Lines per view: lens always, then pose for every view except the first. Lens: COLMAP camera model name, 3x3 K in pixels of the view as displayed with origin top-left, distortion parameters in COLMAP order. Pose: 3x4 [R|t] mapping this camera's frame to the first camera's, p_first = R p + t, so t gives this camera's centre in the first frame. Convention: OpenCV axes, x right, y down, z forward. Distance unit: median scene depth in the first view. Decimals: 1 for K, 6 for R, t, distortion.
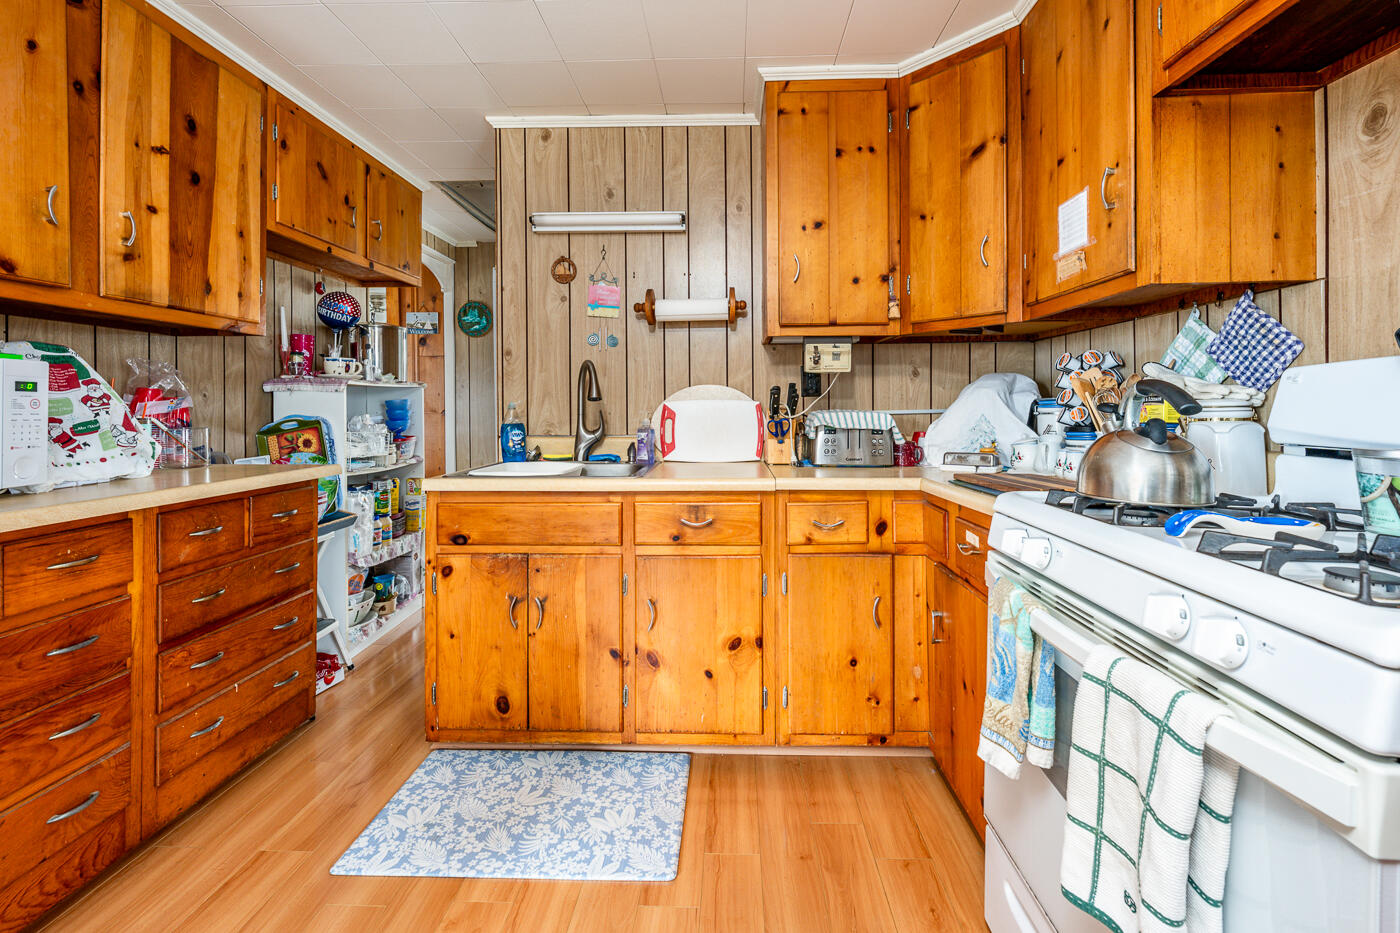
lens RADIAL K [[611.2, 0, 705.2], [0, 611.2, 403.2], [0, 0, 1]] dist [-0.000823, -0.000480]
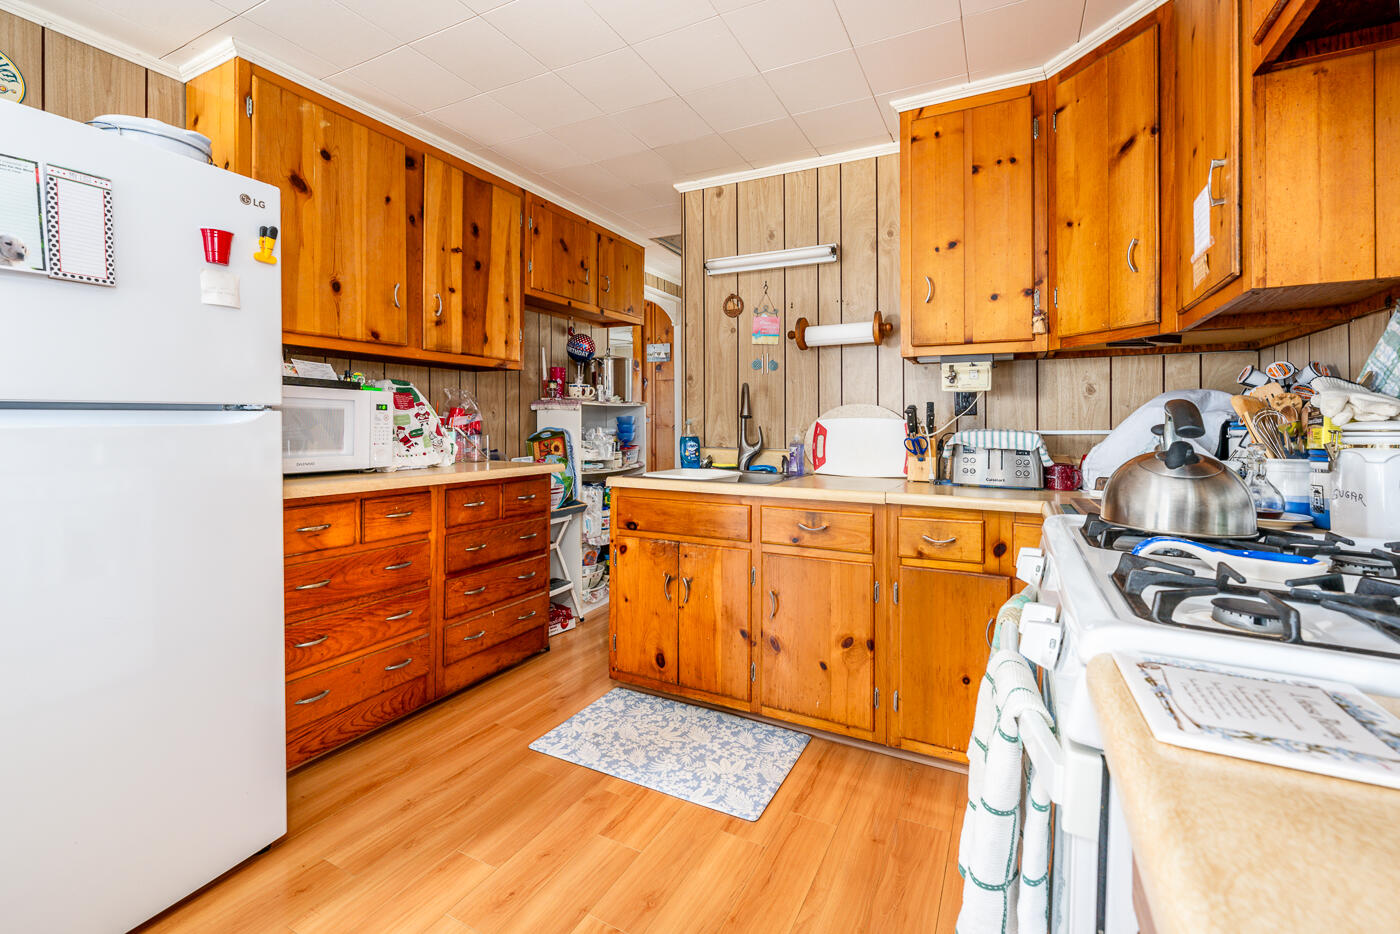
lens RADIAL K [[596.3, 0, 697.6], [0, 596.3, 420.9], [0, 0, 1]] dist [0.000401, -0.000279]
pose [[0.905369, 0.008680, -0.424537, 0.253624], [-0.008249, 0.999962, 0.002853, -0.001444], [0.424545, 0.000919, 0.905406, -0.075453]]
